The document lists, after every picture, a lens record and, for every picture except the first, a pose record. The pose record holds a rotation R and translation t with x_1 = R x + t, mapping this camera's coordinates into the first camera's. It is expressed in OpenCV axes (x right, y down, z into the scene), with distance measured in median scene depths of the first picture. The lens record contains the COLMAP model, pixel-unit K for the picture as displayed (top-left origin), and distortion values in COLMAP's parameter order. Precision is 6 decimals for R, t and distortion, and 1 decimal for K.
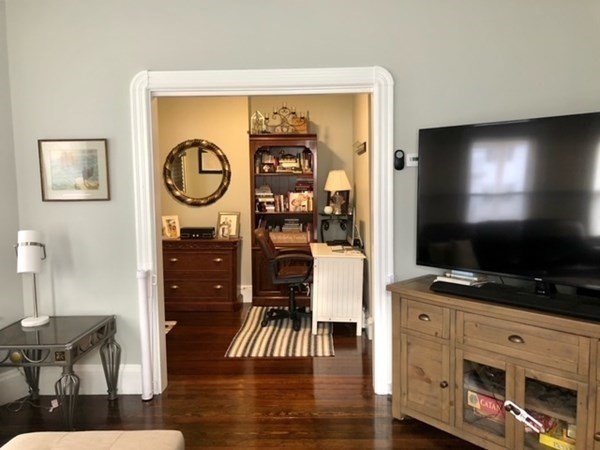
lens RADIAL K [[475.0, 0, 297.1], [0, 475.0, 217.1], [0, 0, 1]] dist [0.052987, -0.125399]
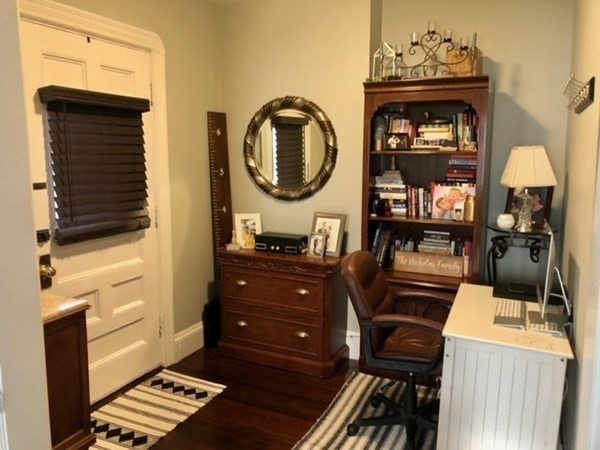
lens RADIAL K [[475.0, 0, 297.1], [0, 475.0, 217.1], [0, 0, 1]] dist [0.052987, -0.125399]
pose [[0.914981, 0.062125, -0.398685, 0.064028], [-0.042701, 0.997436, 0.057426, -0.039566], [0.401230, -0.035520, 0.915288, 0.416151]]
